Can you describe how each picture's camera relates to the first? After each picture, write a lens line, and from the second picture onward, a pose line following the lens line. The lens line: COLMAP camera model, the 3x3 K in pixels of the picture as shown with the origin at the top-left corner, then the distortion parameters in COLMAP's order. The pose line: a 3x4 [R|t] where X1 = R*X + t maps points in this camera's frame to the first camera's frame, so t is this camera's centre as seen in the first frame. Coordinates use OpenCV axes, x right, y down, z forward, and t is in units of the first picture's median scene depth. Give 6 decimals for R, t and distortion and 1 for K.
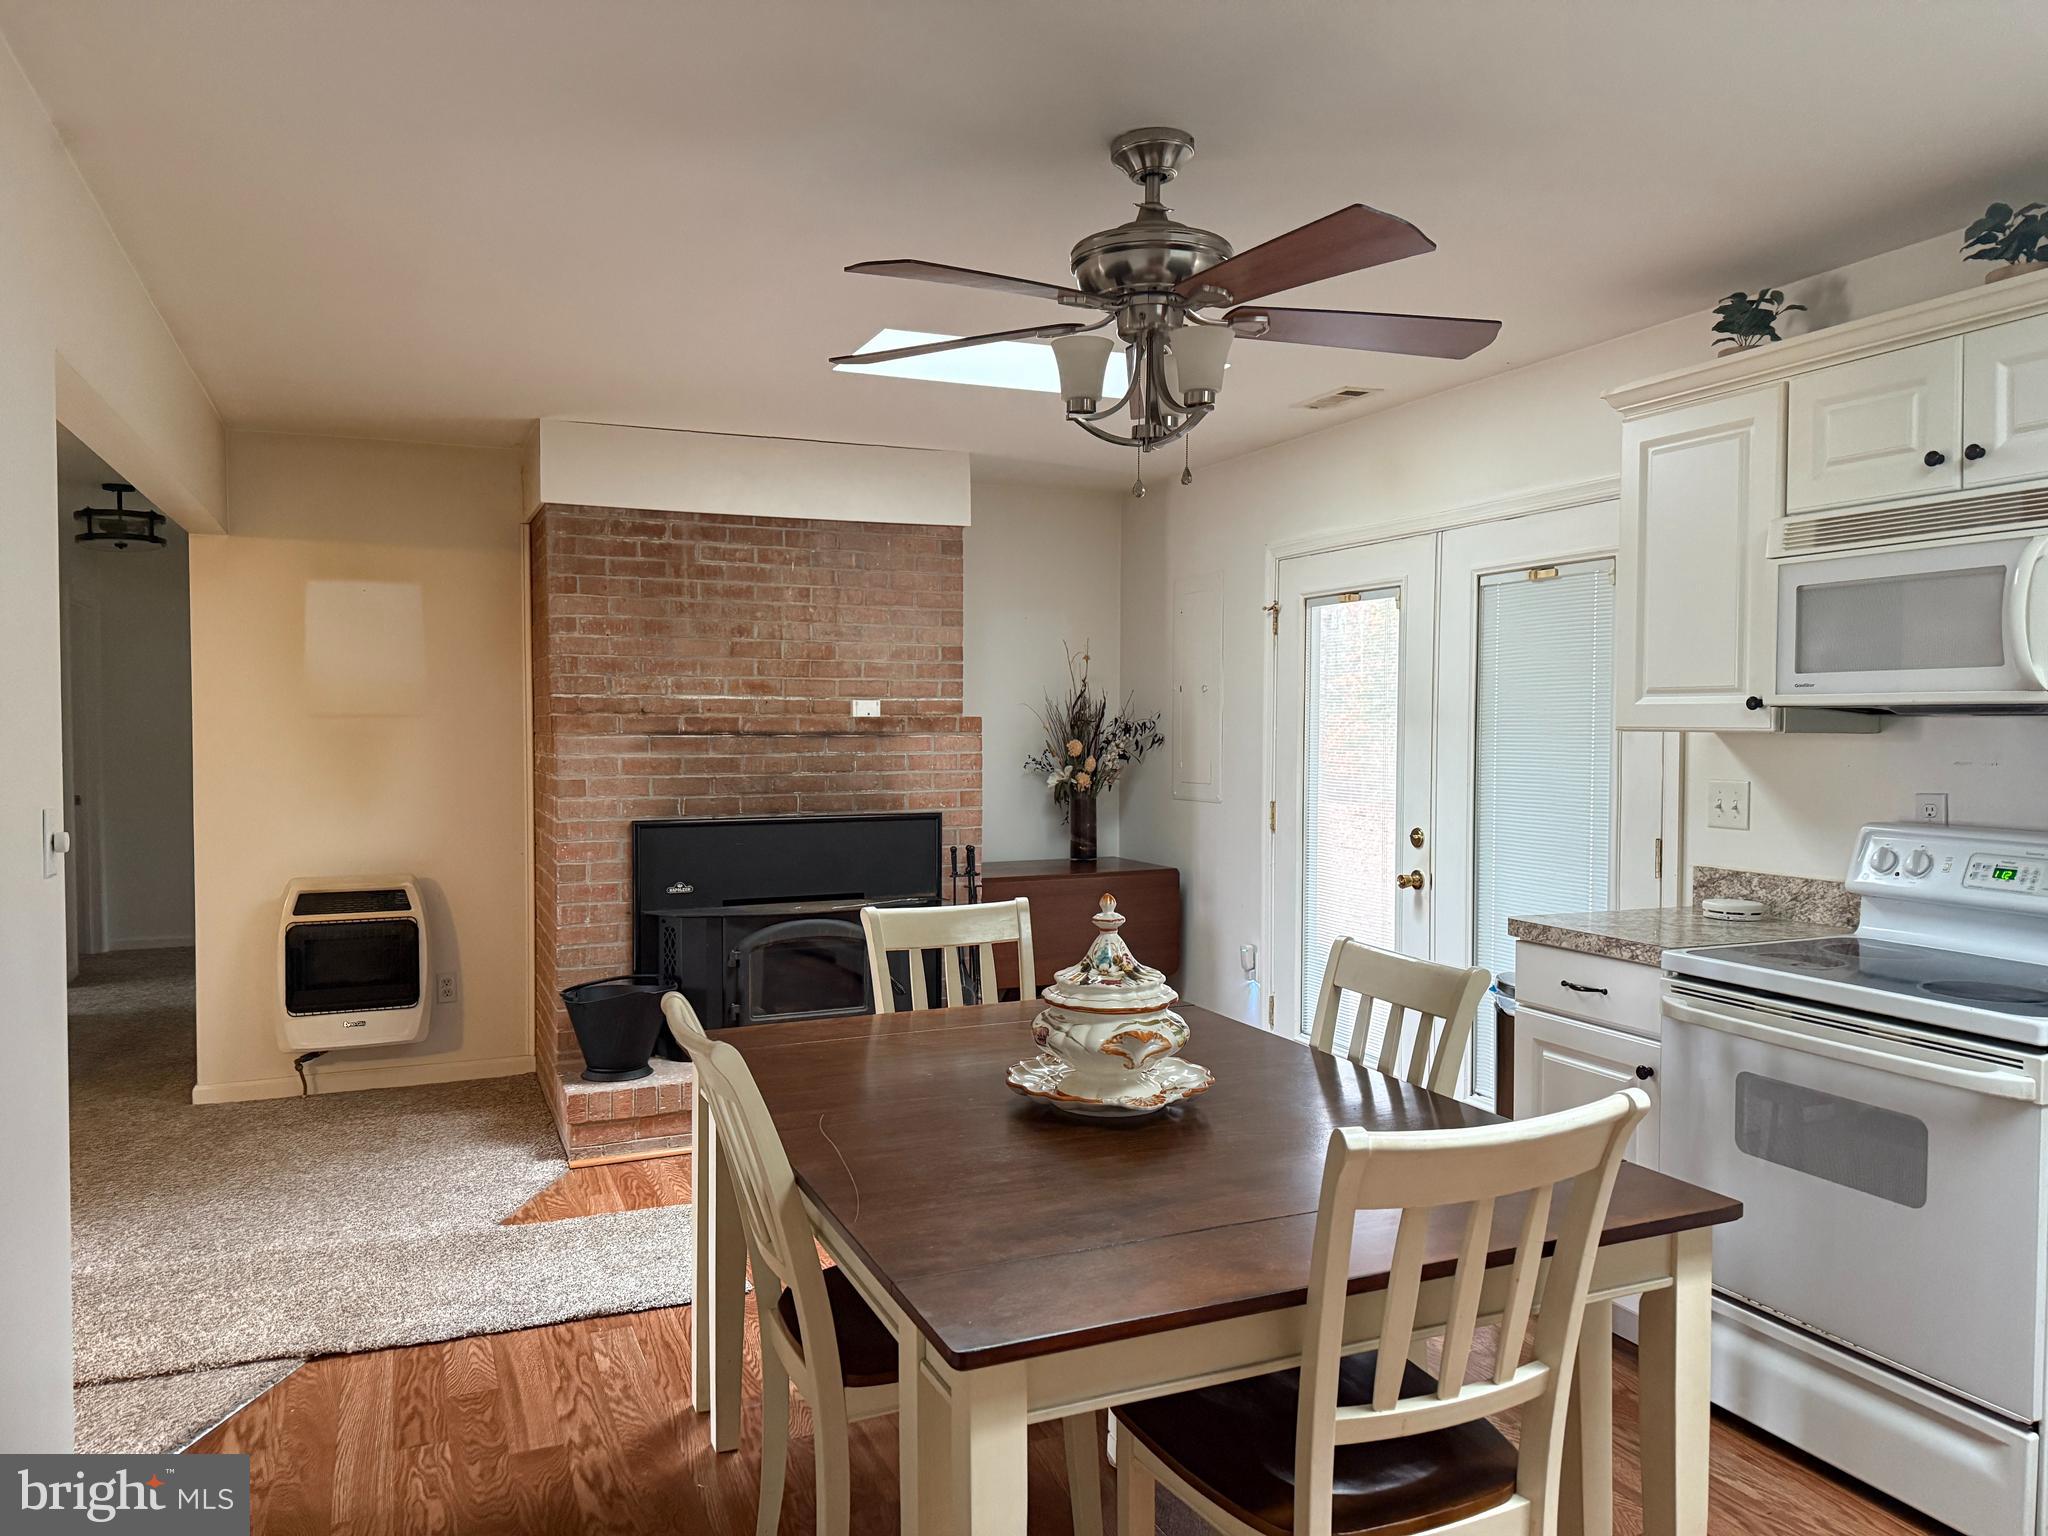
lens RADIAL K [[1438.6, 0, 1020.0], [0, 1438.6, 769.8], [0, 0, 1]] dist [0.002775, -0.000040]
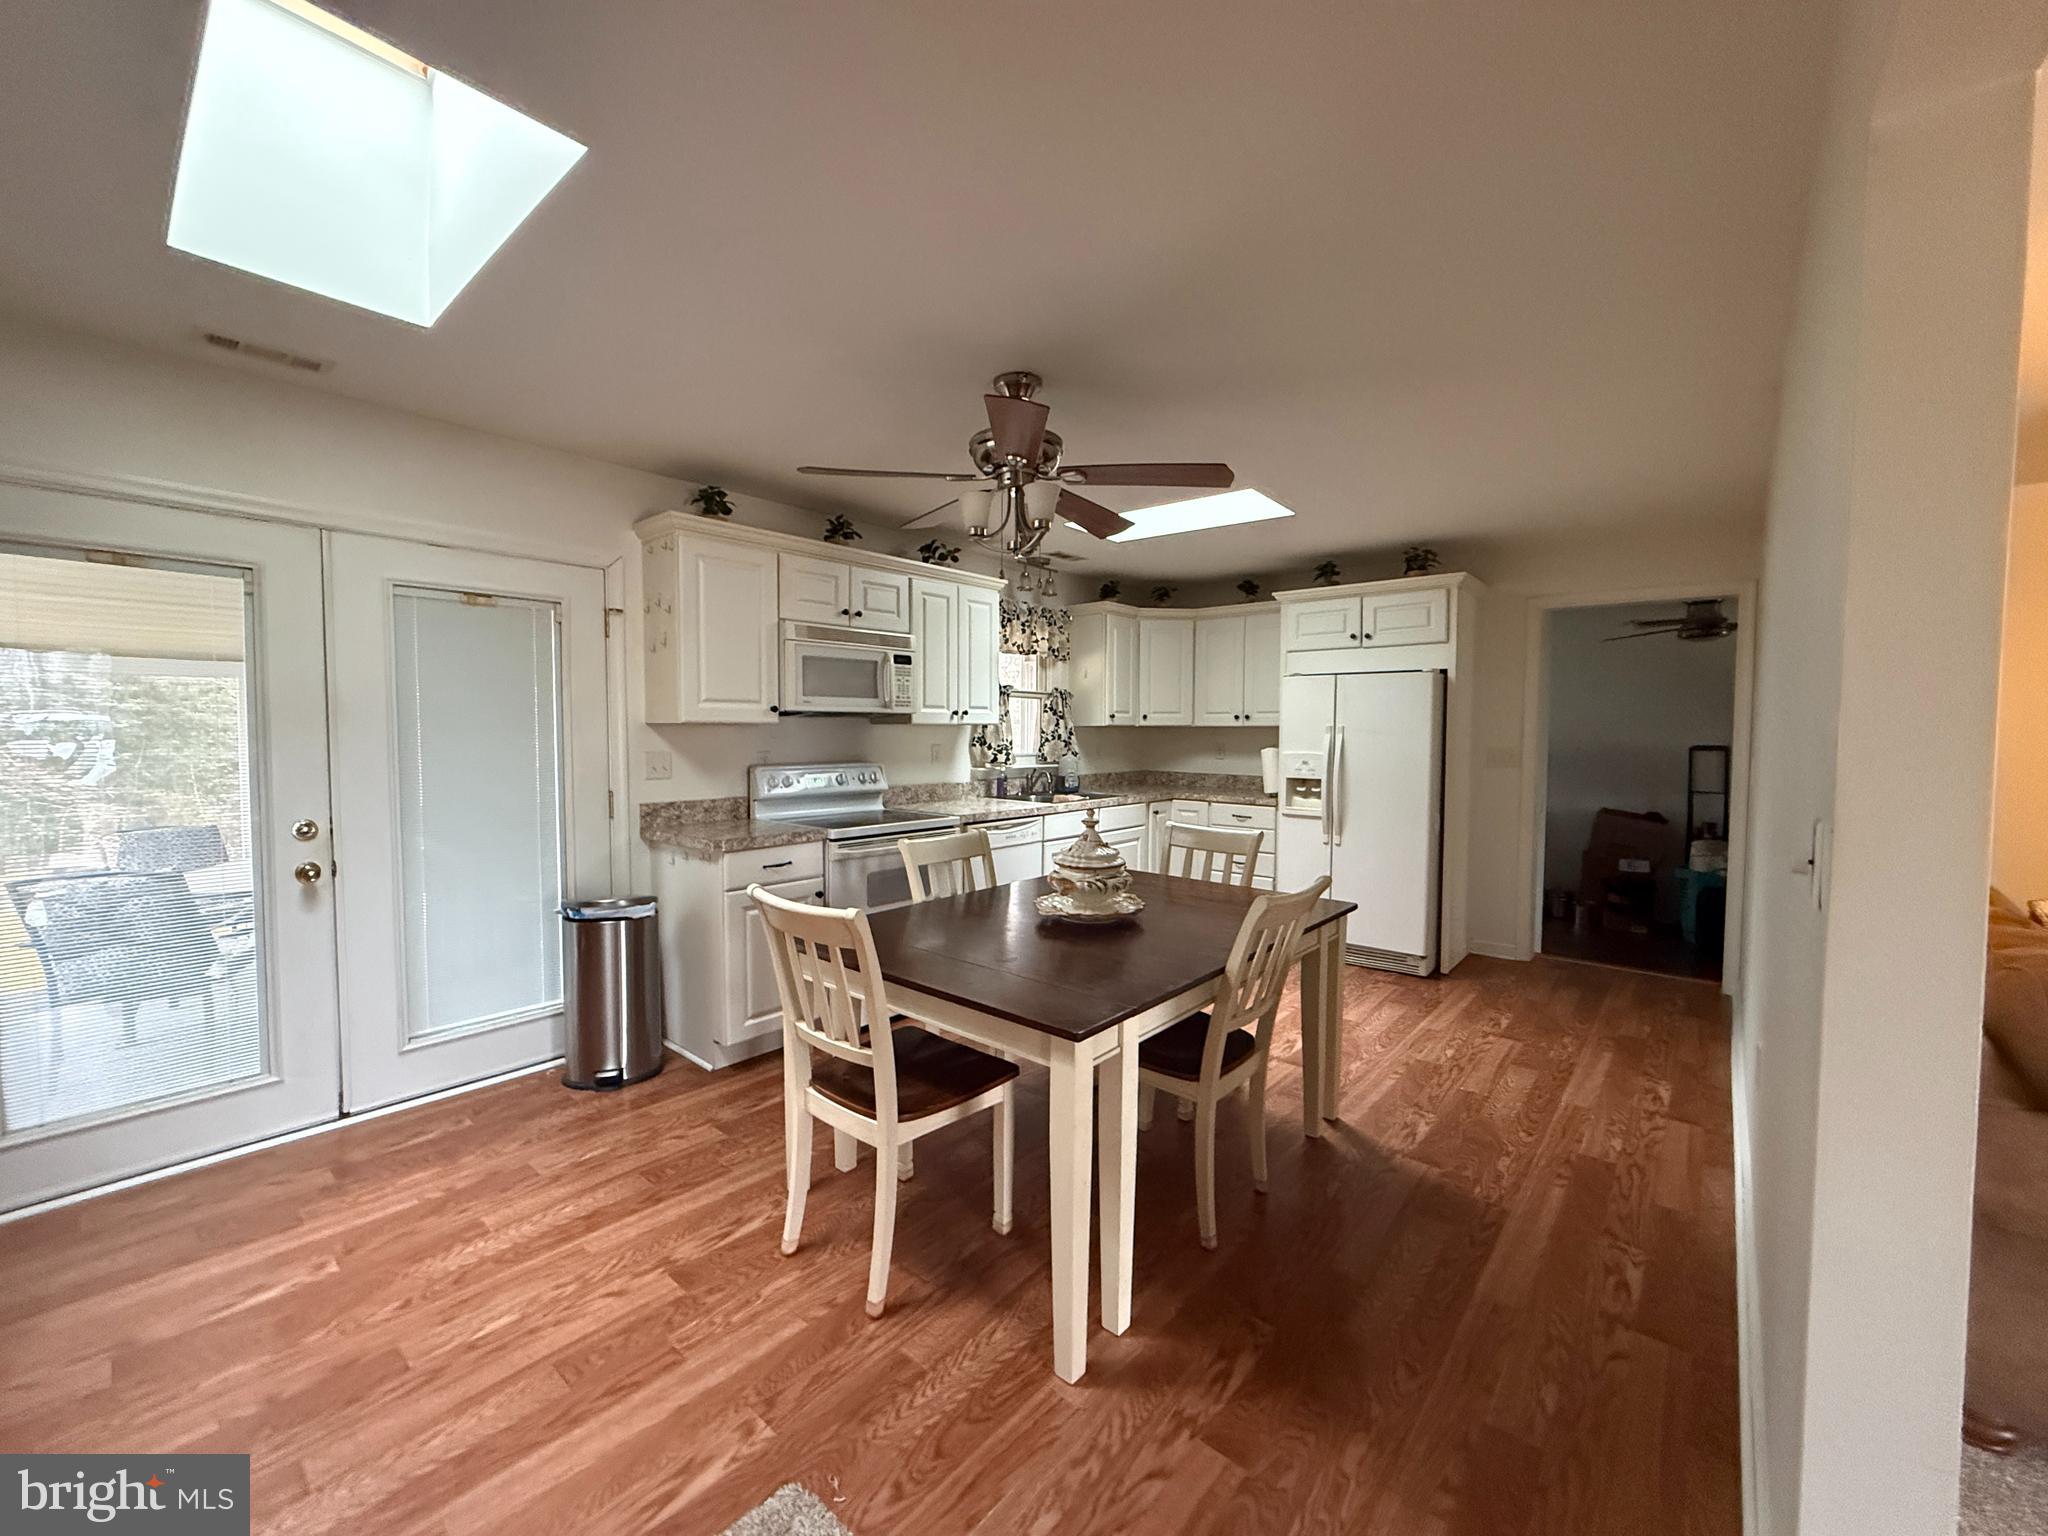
lens RADIAL K [[820.5, 0, 1016.1], [0, 820.5, 763.5], [0, 0, 1]] dist [0.002426, -0.000223]
pose [[-0.431634, -0.040483, 0.901140, -0.718000], [0.028274, 0.997894, 0.058373, -0.029368], [-0.901605, 0.050674, -0.429581, 1.272056]]
